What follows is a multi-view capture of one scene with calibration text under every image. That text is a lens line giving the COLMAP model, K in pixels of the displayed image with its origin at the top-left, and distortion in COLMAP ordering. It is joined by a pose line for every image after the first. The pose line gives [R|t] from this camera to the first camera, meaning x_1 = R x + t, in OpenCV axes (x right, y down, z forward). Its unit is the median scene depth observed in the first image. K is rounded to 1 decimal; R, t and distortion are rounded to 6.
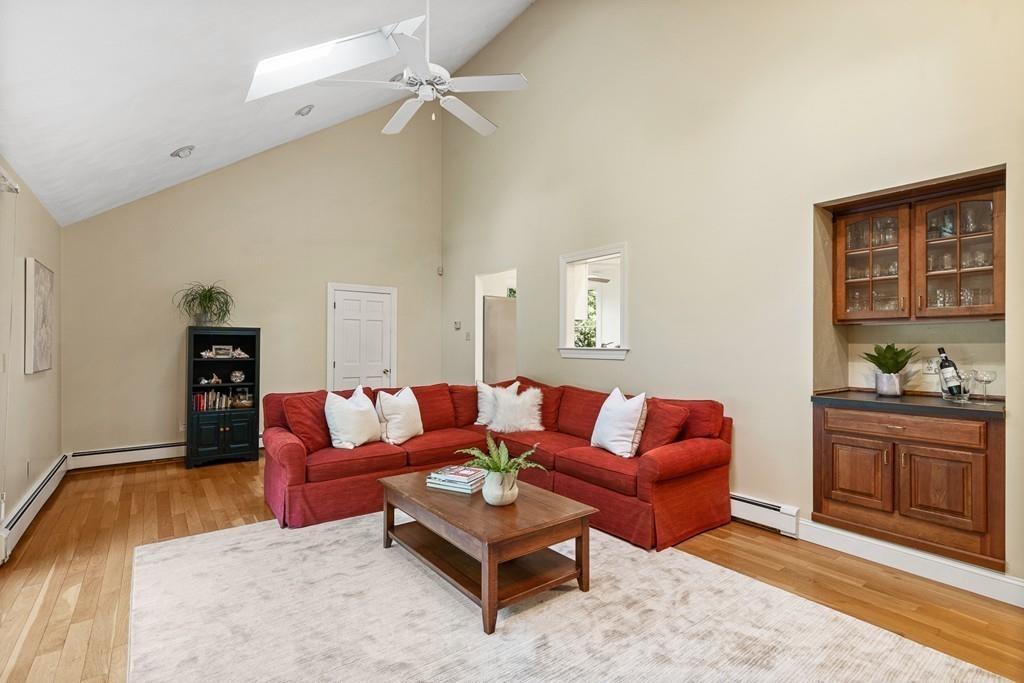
lens RADIAL K [[468.4, 0, 513.6], [0, 468.4, 341.9], [0, 0, 1]] dist [-0.001466, 0.000371]
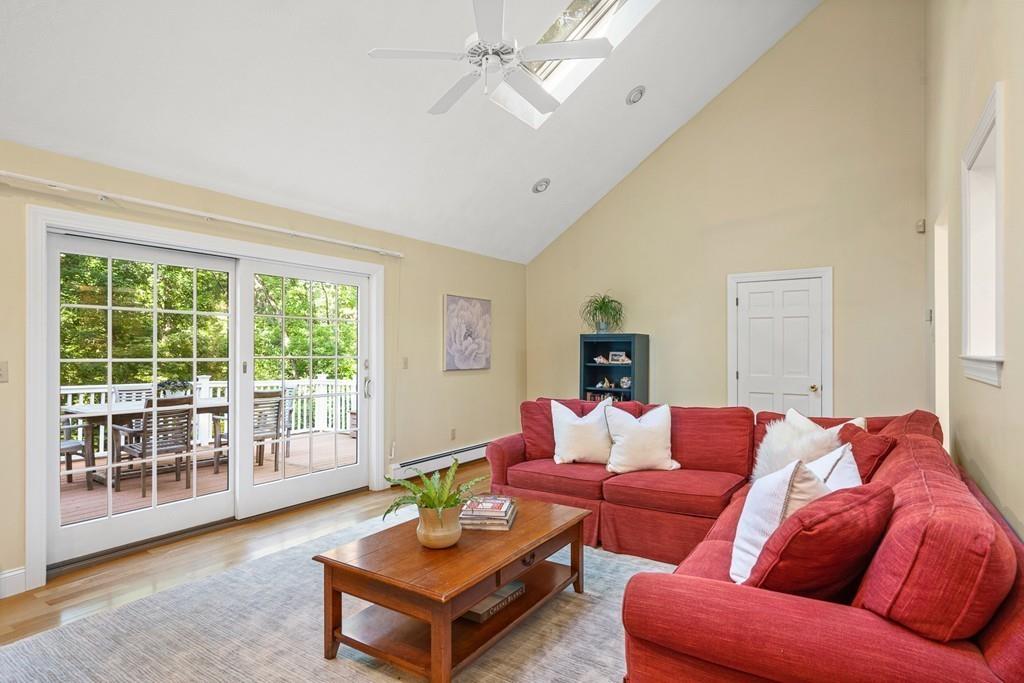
lens RADIAL K [[539.5, 0, 515.6], [0, 539.5, 346.4], [0, 0, 1]] dist [0.001967, 0.000325]
pose [[0.341189, -0.010156, -0.939940, 0.428573], [0.008477, 0.999934, -0.007727, 0.003531], [0.939956, -0.005331, 0.341253, 0.382500]]
